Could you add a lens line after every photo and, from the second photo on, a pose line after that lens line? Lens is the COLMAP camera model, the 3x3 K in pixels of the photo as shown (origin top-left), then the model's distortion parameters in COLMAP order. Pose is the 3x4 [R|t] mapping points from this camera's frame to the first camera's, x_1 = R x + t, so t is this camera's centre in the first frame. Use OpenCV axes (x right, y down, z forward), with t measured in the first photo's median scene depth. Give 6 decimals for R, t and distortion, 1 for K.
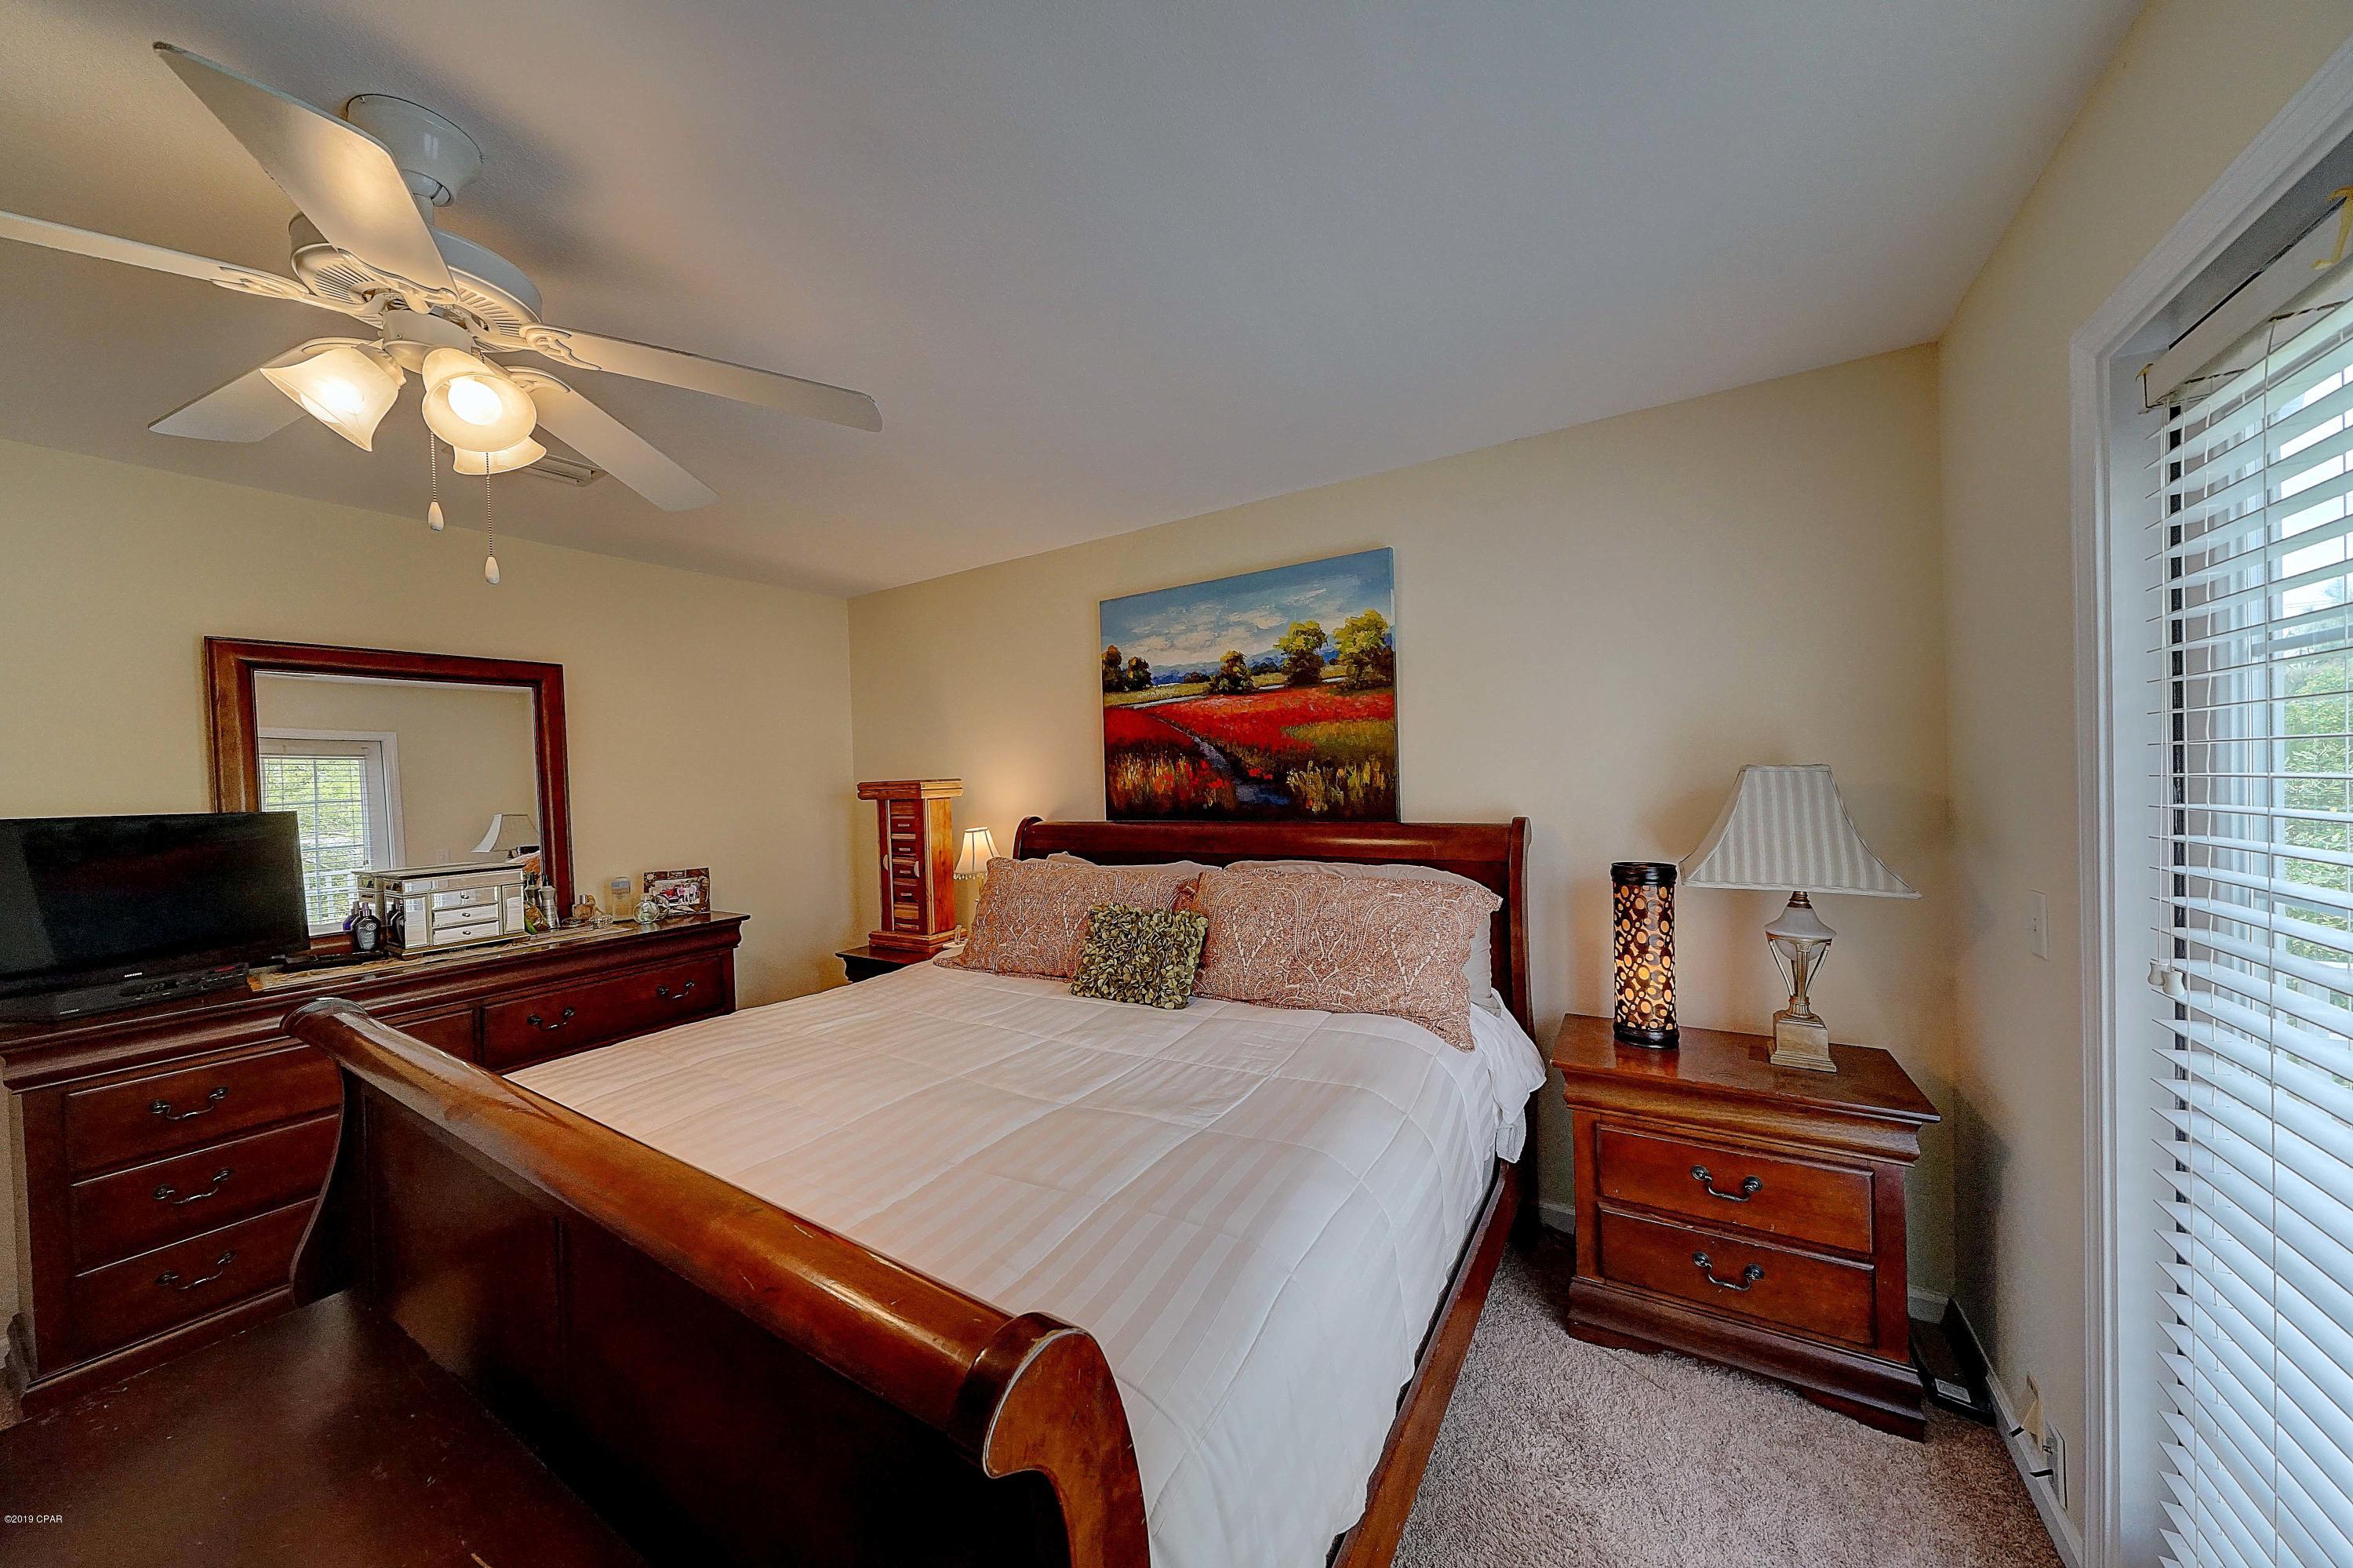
lens RADIAL K [[800.0, 0, 1166.7], [0, 800.0, 792.0], [0, 0, 1]] dist [0.001142, -0.000403]
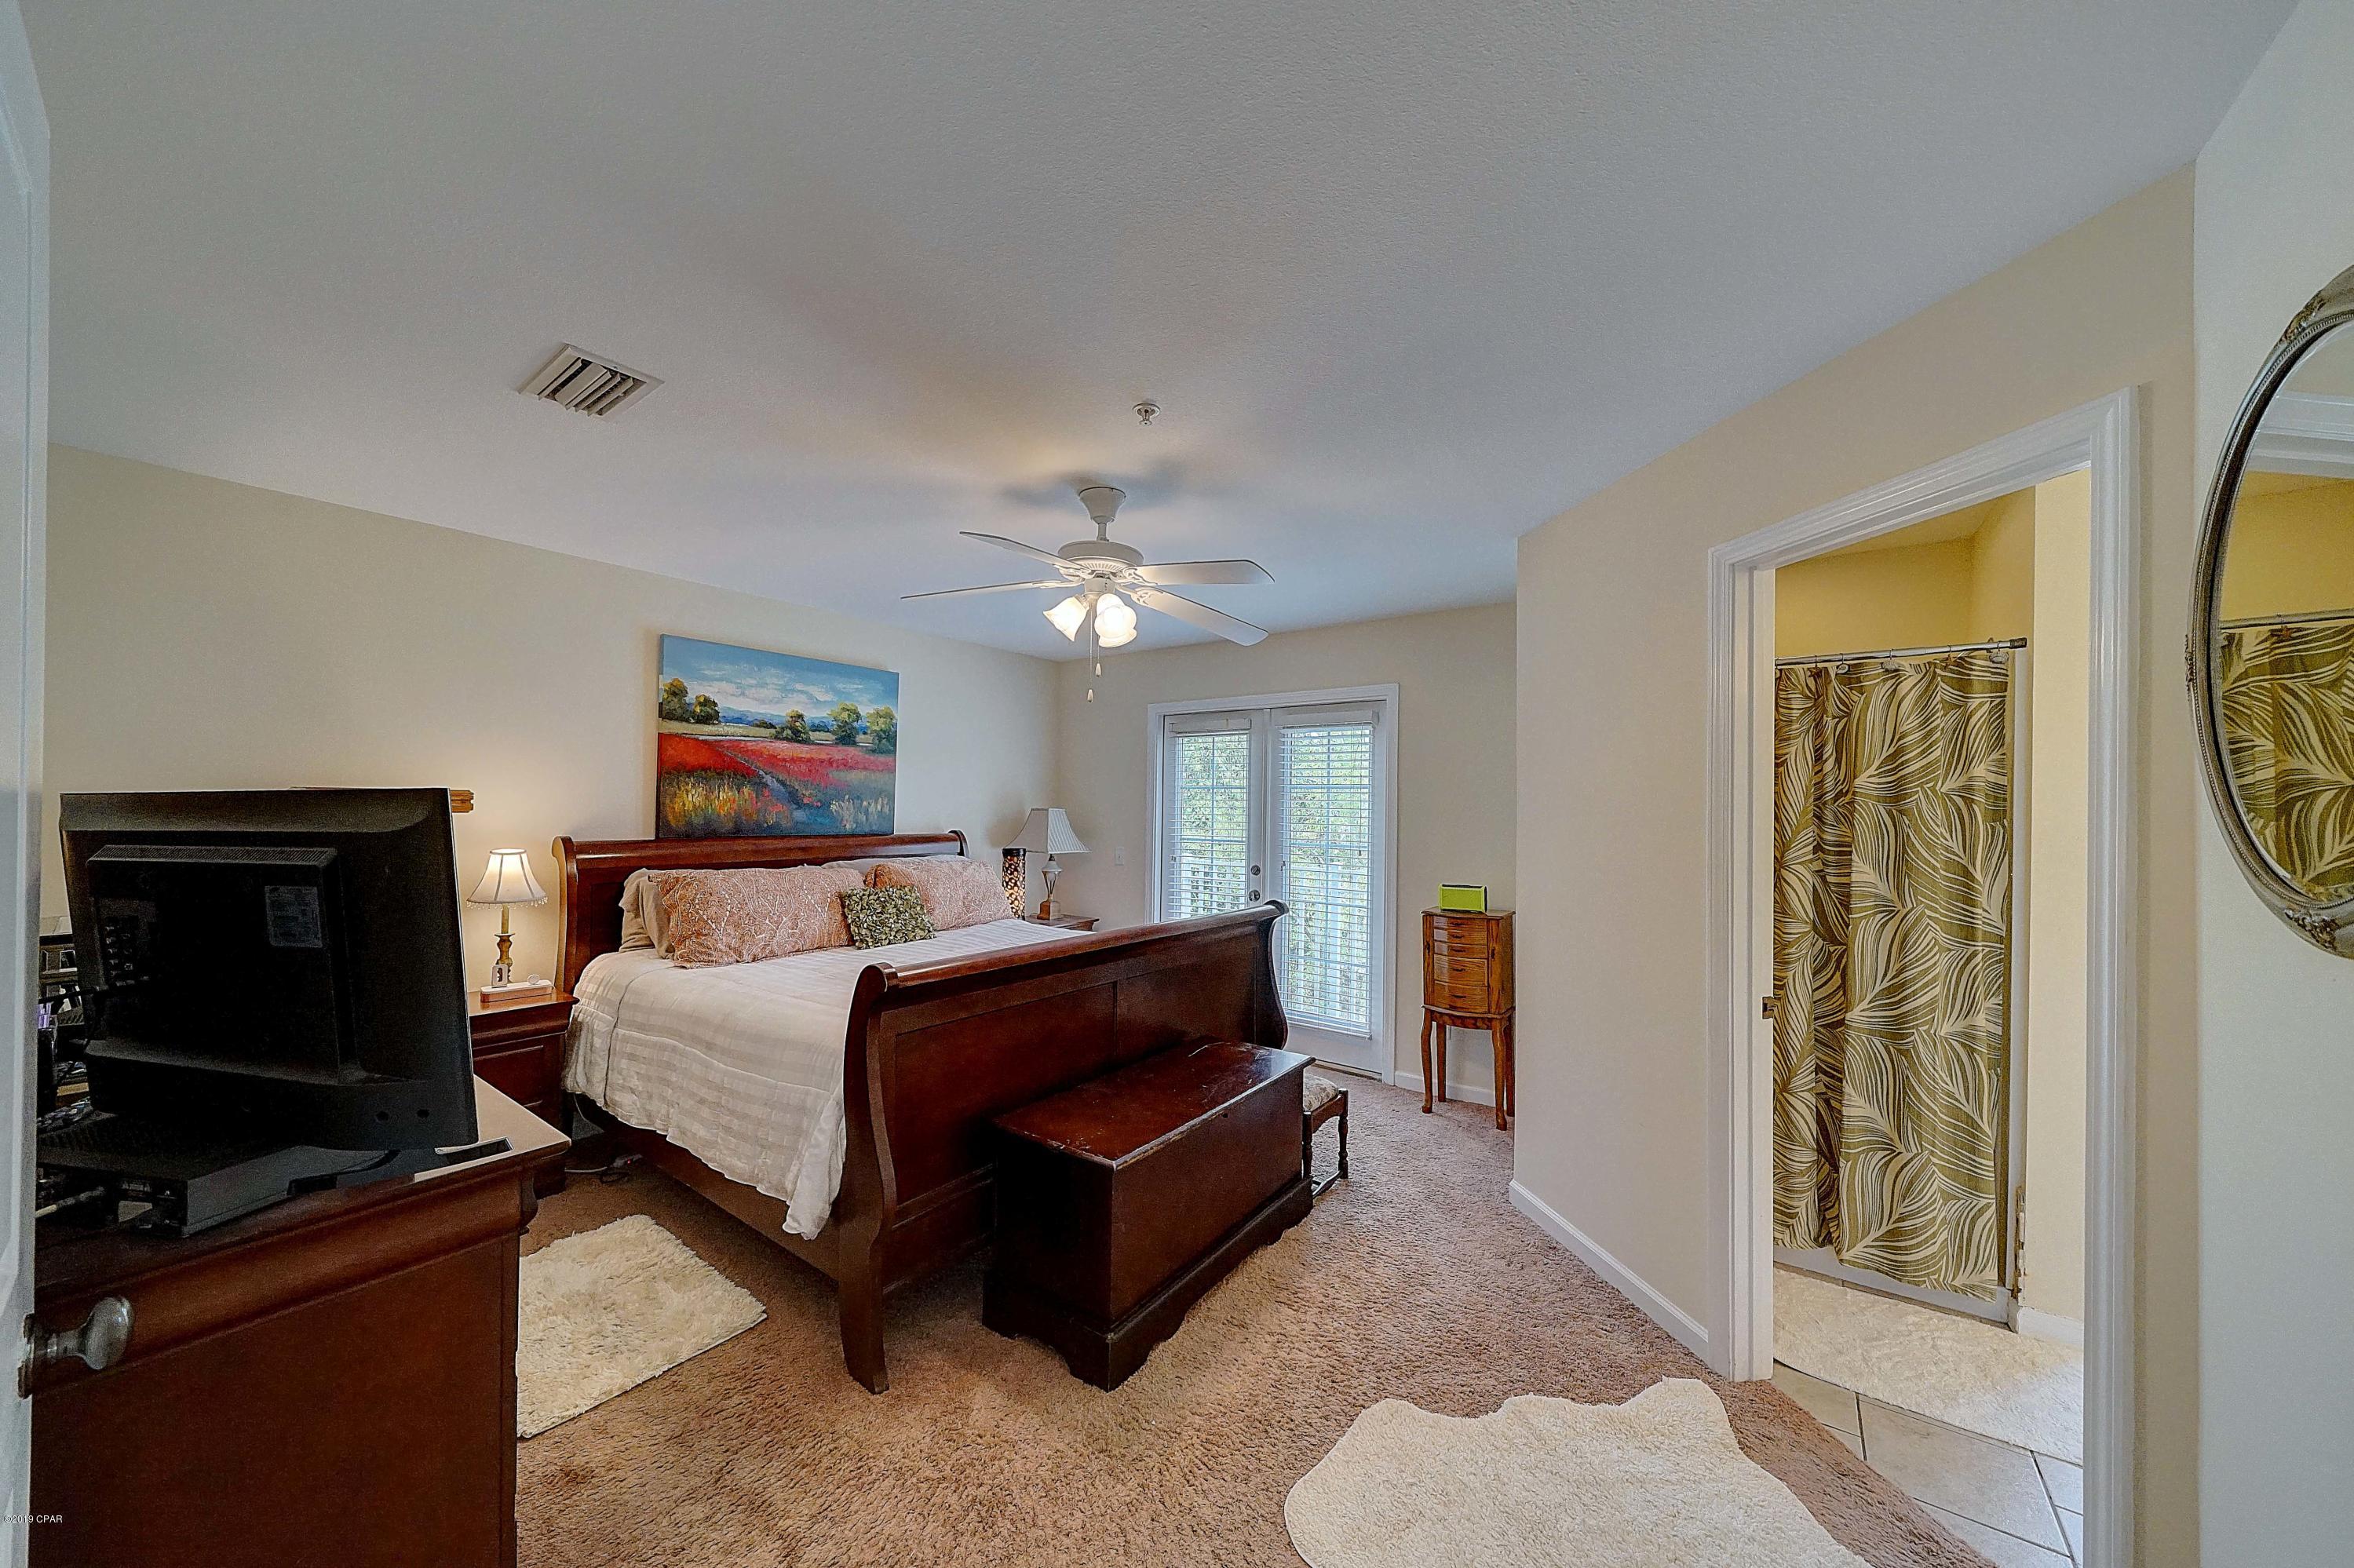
lens RADIAL K [[800.2, 0, 1170.5], [0, 800.2, 799.5], [0, 0, 1]] dist [0.001142, -0.000403]
pose [[0.046497, 0.049789, 0.997677, -1.243852], [0.014519, 0.998618, -0.050512, 0.052825], [-0.998813, 0.016834, 0.045710, 0.307120]]
